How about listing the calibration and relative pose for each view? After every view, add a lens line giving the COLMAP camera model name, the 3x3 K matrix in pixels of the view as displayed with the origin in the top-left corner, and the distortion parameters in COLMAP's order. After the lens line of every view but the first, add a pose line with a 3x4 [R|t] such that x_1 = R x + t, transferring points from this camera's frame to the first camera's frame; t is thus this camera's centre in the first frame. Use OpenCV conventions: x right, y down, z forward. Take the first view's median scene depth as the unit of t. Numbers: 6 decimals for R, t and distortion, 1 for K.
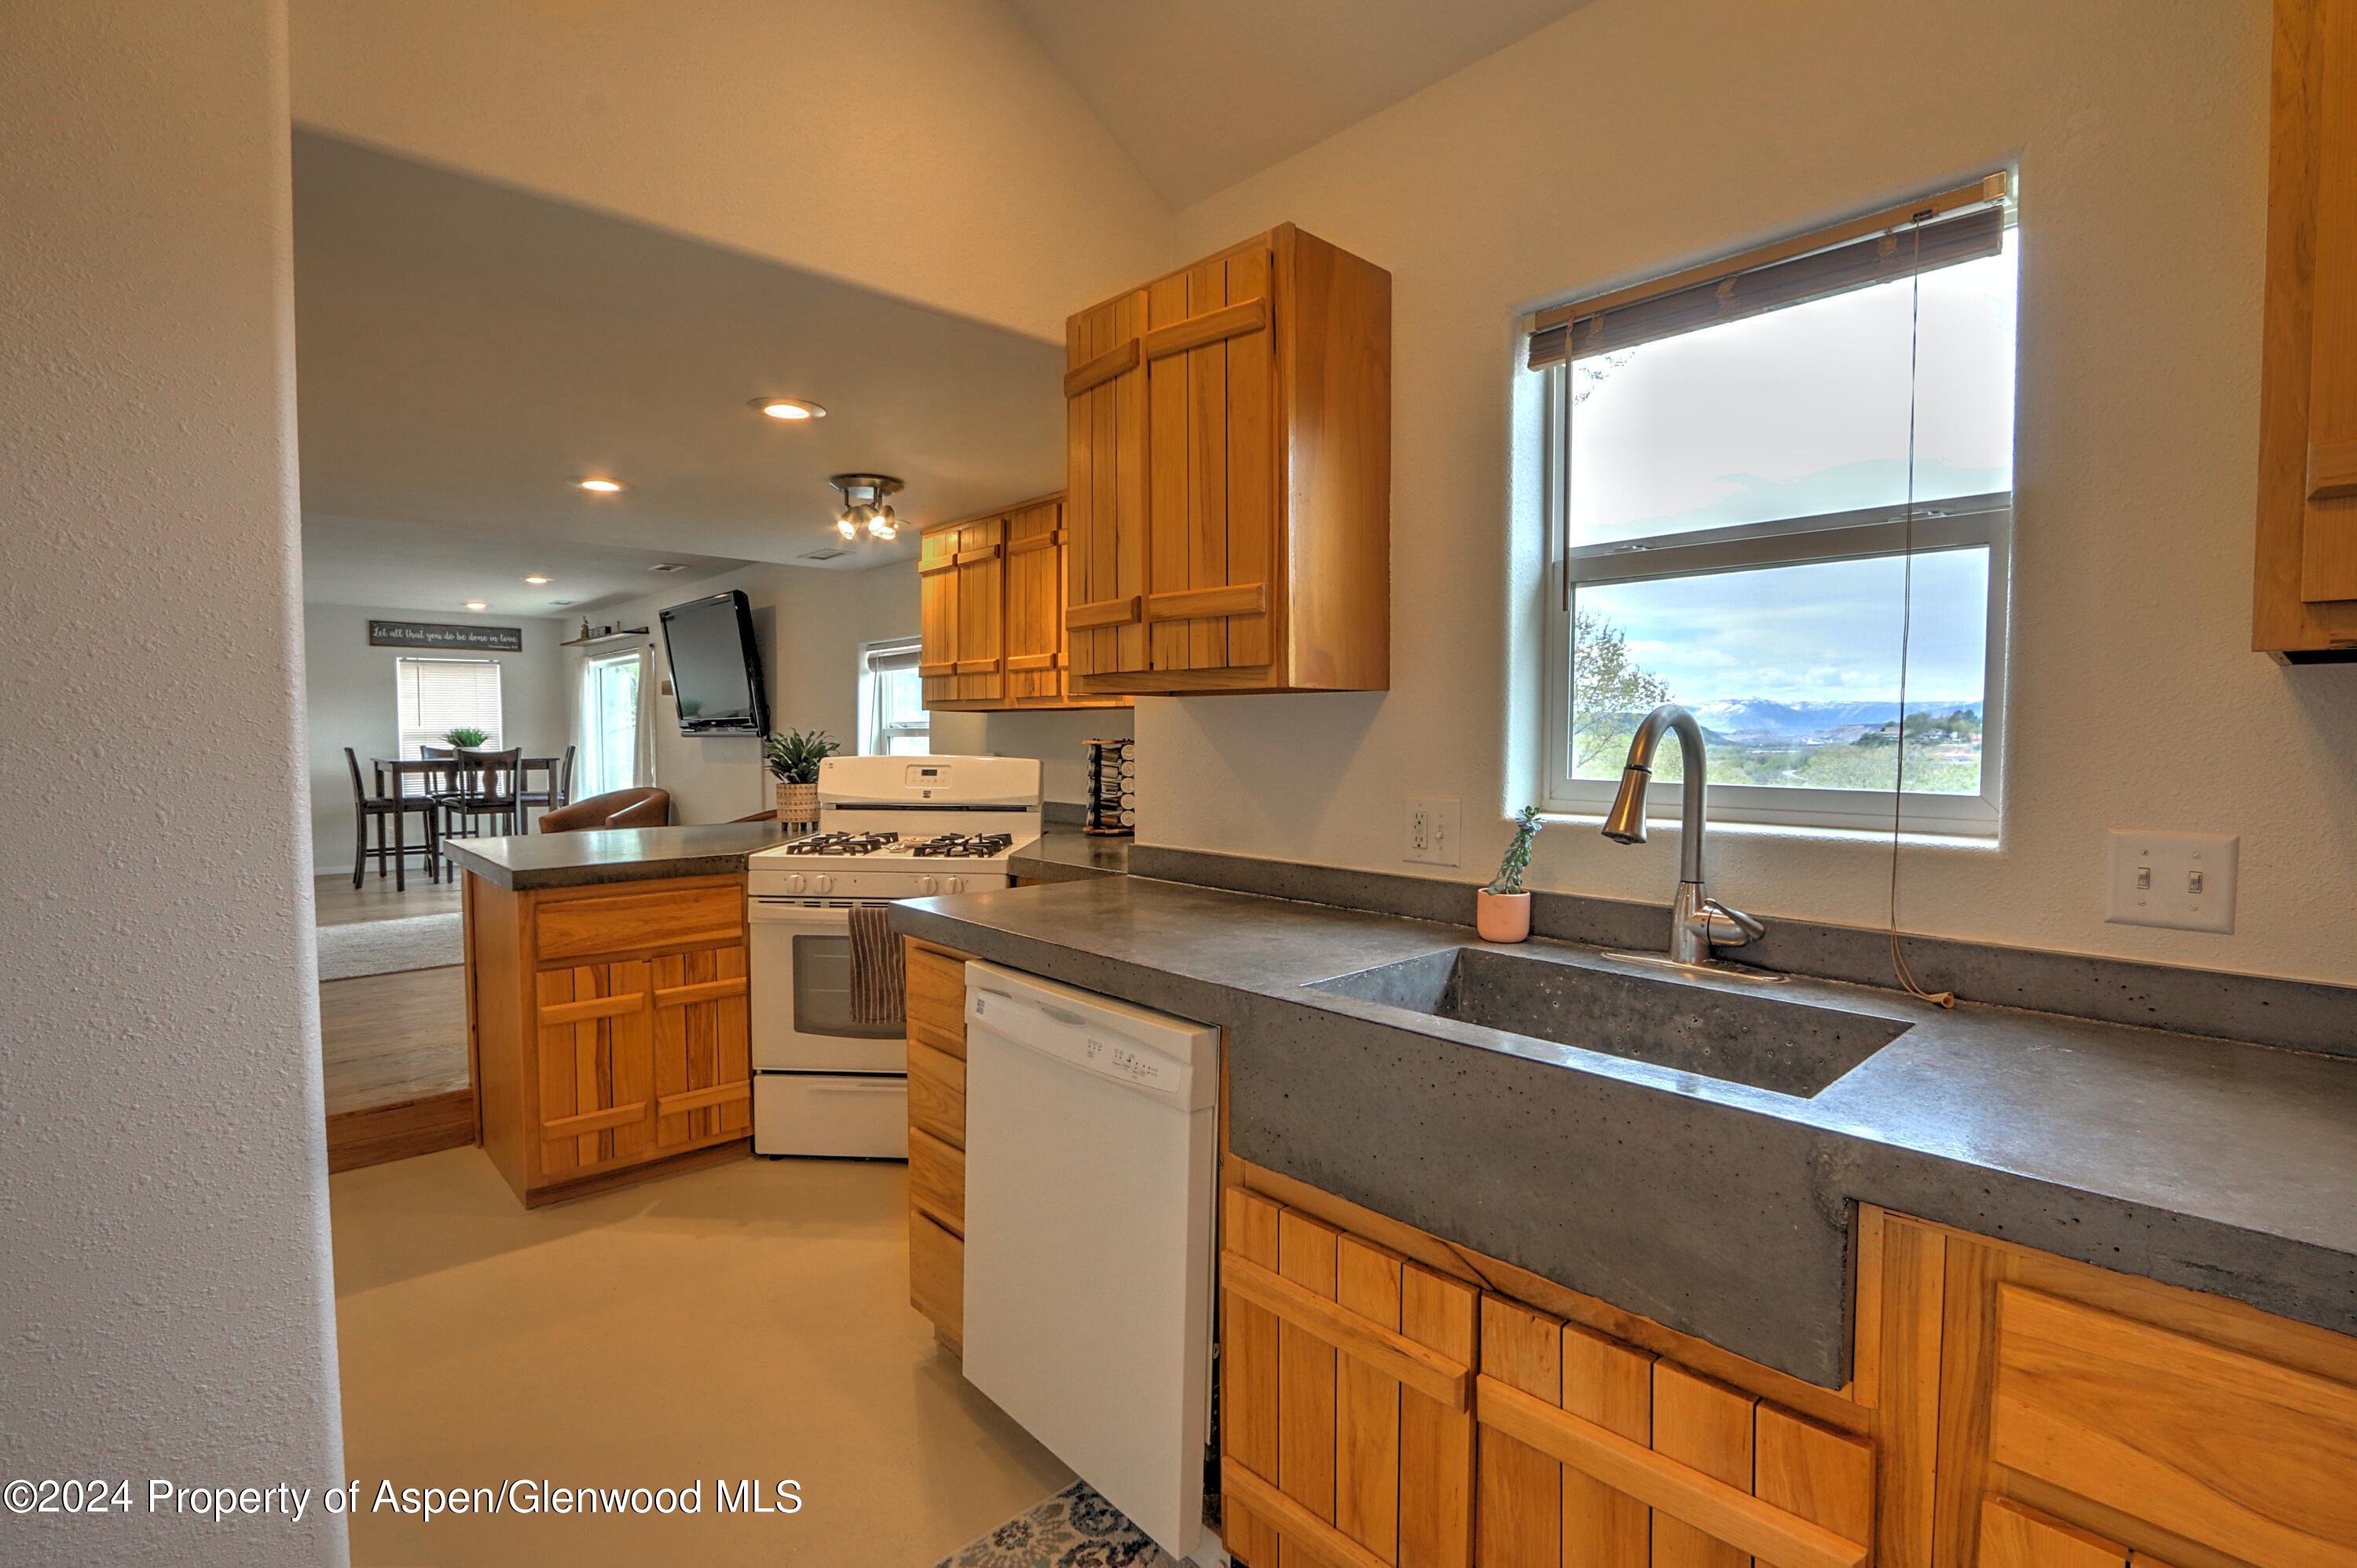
lens RADIAL K [[1089.8, 0, 1163.8], [0, 1089.8, 778.4], [0, 0, 1]] dist [-0.003591, -0.000105]
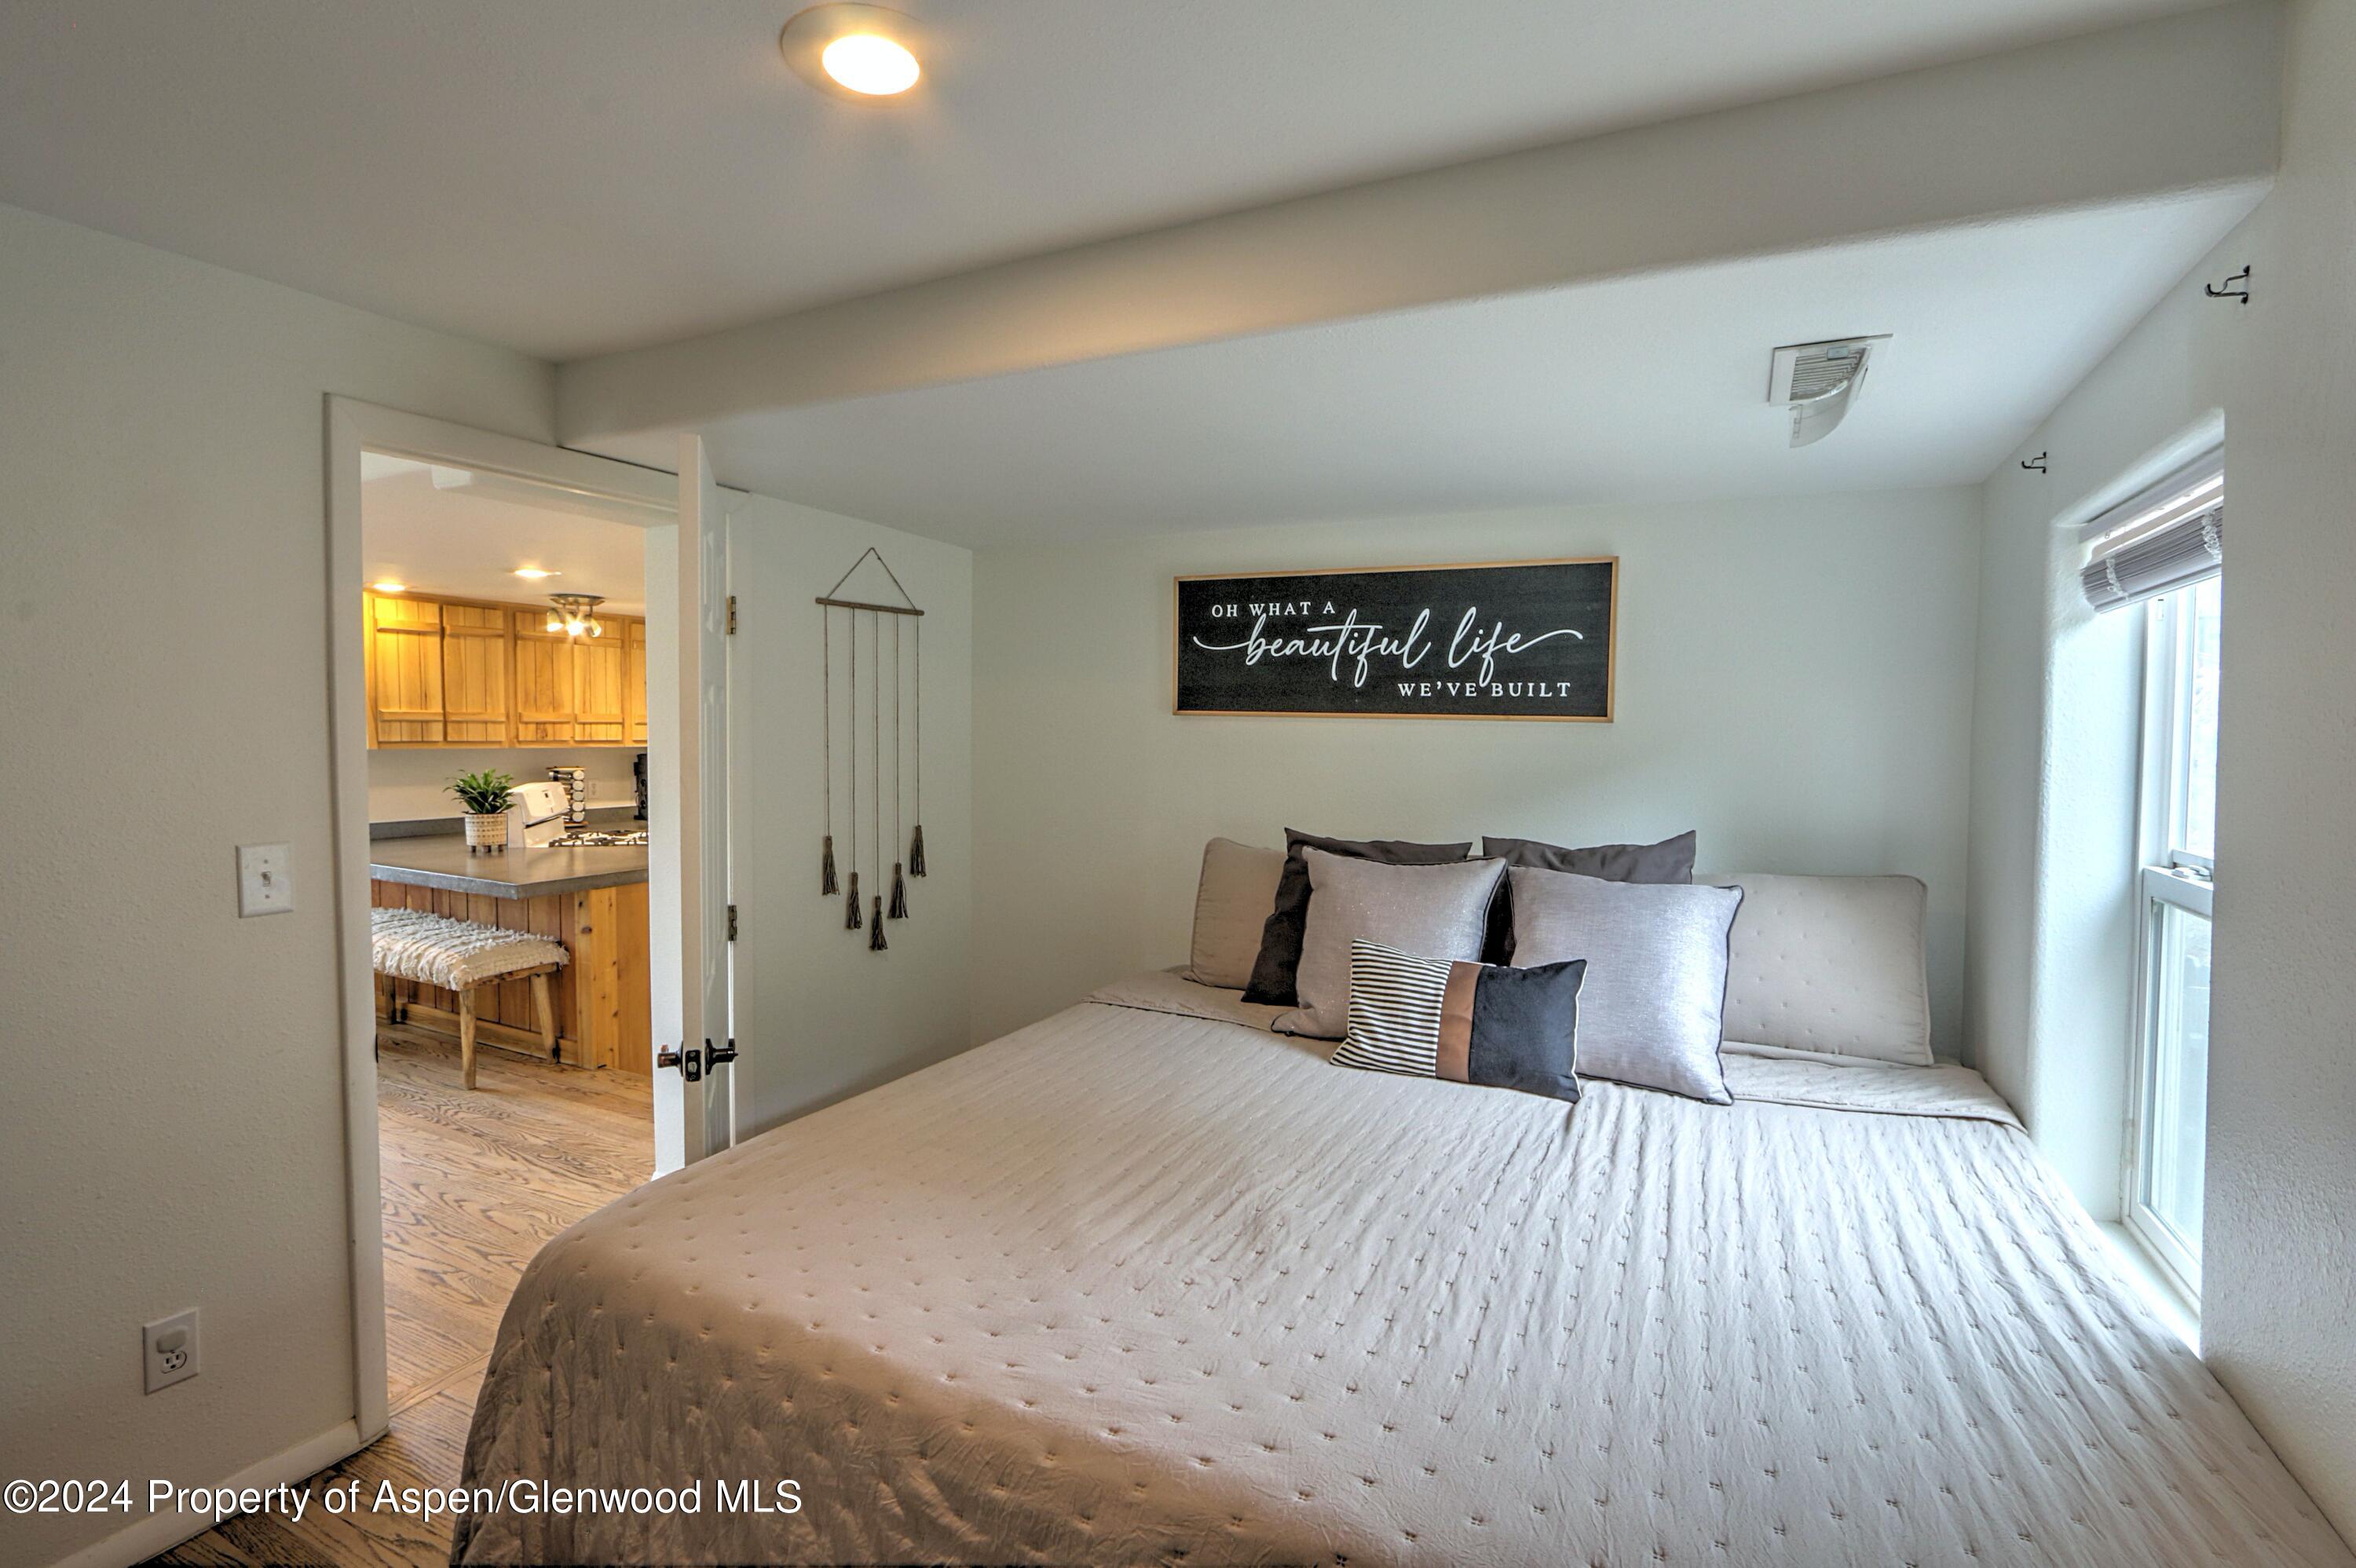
lens RADIAL K [[1089.3, 0, 1163.3], [0, 1089.3, 778.4], [0, 0, 1]] dist [-0.003591, -0.000105]
pose [[-0.347885, -0.044994, 0.936457, -0.841959], [0.035441, 0.997503, 0.061093, -0.039391], [-0.936867, 0.054442, -0.345422, 0.342063]]
